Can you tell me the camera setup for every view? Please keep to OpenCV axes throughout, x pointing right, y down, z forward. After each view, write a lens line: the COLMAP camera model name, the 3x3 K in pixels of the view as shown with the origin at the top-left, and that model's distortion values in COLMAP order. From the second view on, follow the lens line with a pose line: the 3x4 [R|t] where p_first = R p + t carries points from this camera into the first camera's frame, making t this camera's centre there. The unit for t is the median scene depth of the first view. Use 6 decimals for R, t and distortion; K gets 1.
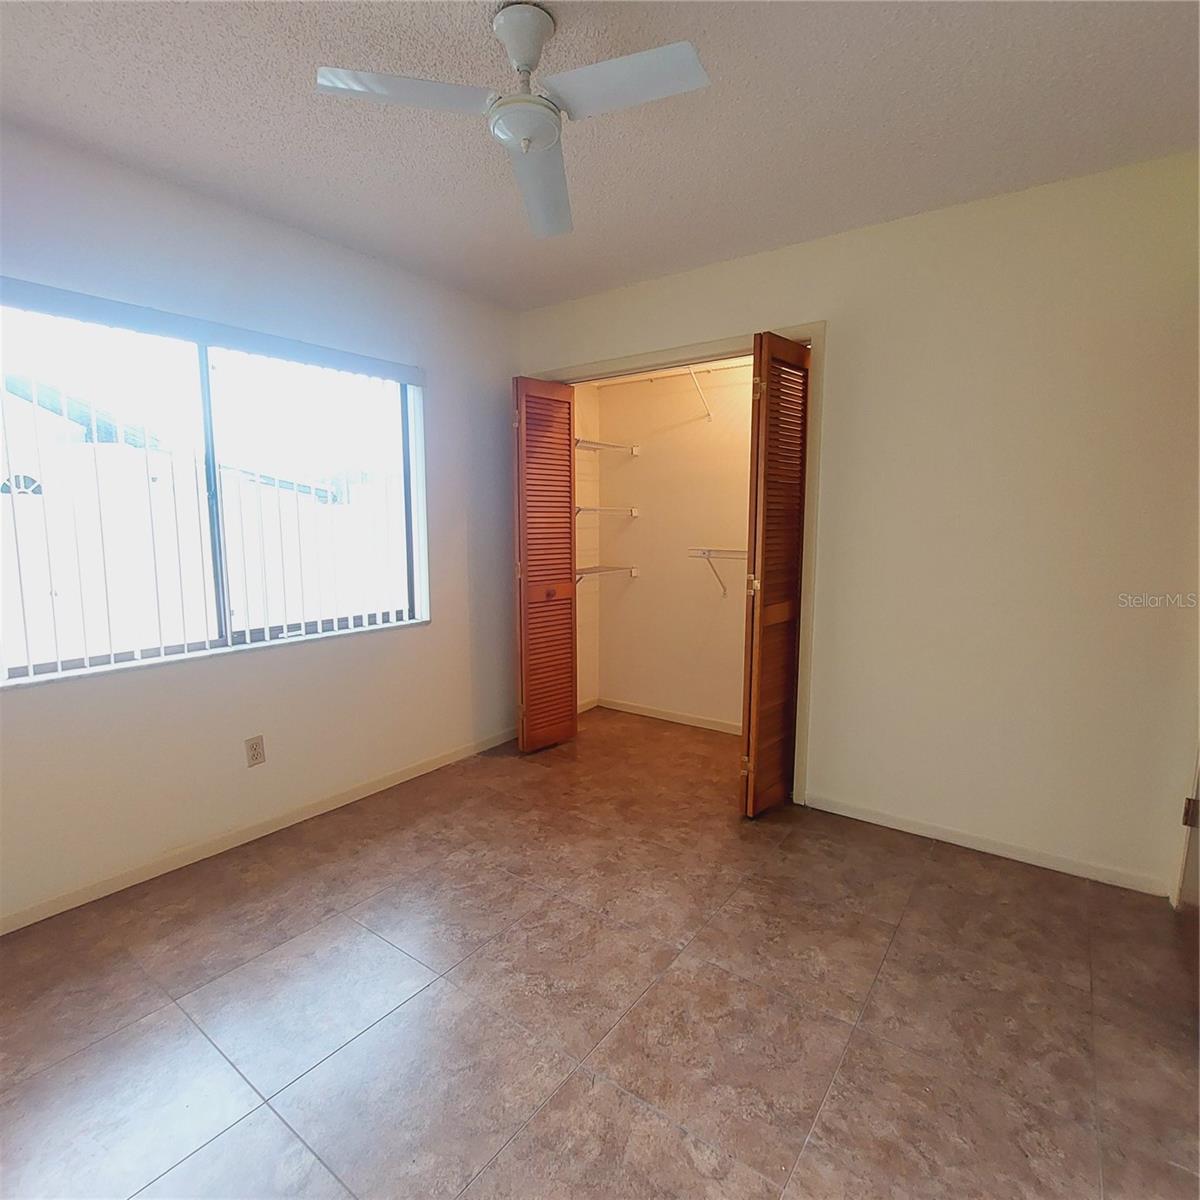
lens RADIAL K [[640.1, 0, 597.4], [0, 640.1, 597.7], [0, 0, 1]] dist [-0.005020, -0.002016]
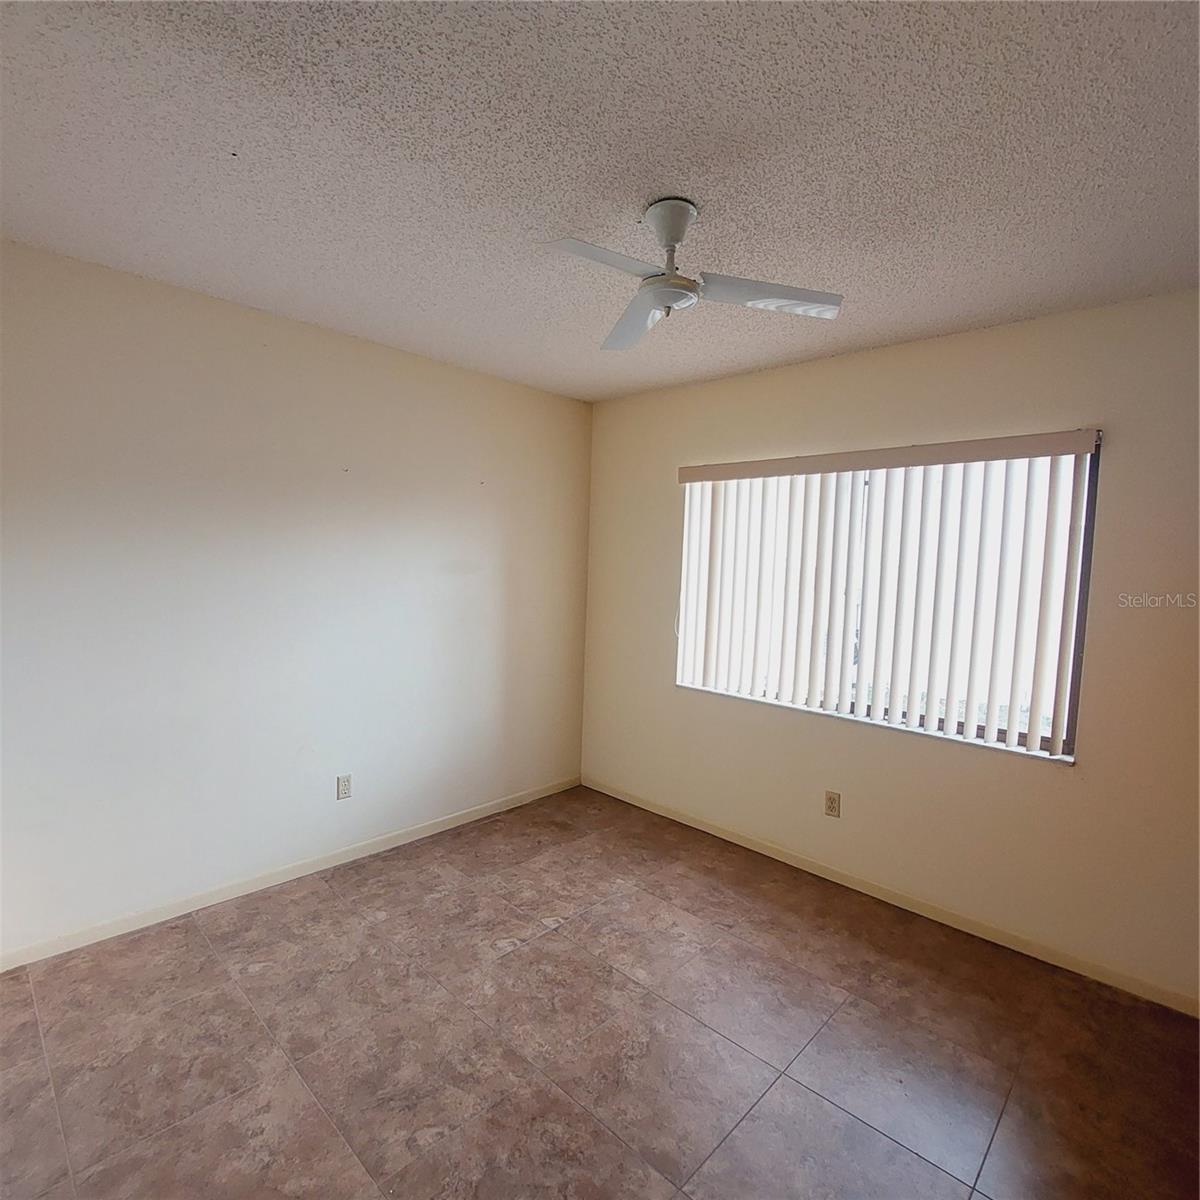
lens RADIAL K [[637.0, 0, 597.6], [0, 637.0, 598.5], [0, 0, 1]] dist [-0.013190, -0.002621]
pose [[-0.117785, 0.059065, -0.991281, 1.080872], [-0.160499, 0.983973, 0.077700, -0.252857], [0.979983, 0.168251, -0.106417, 1.078314]]
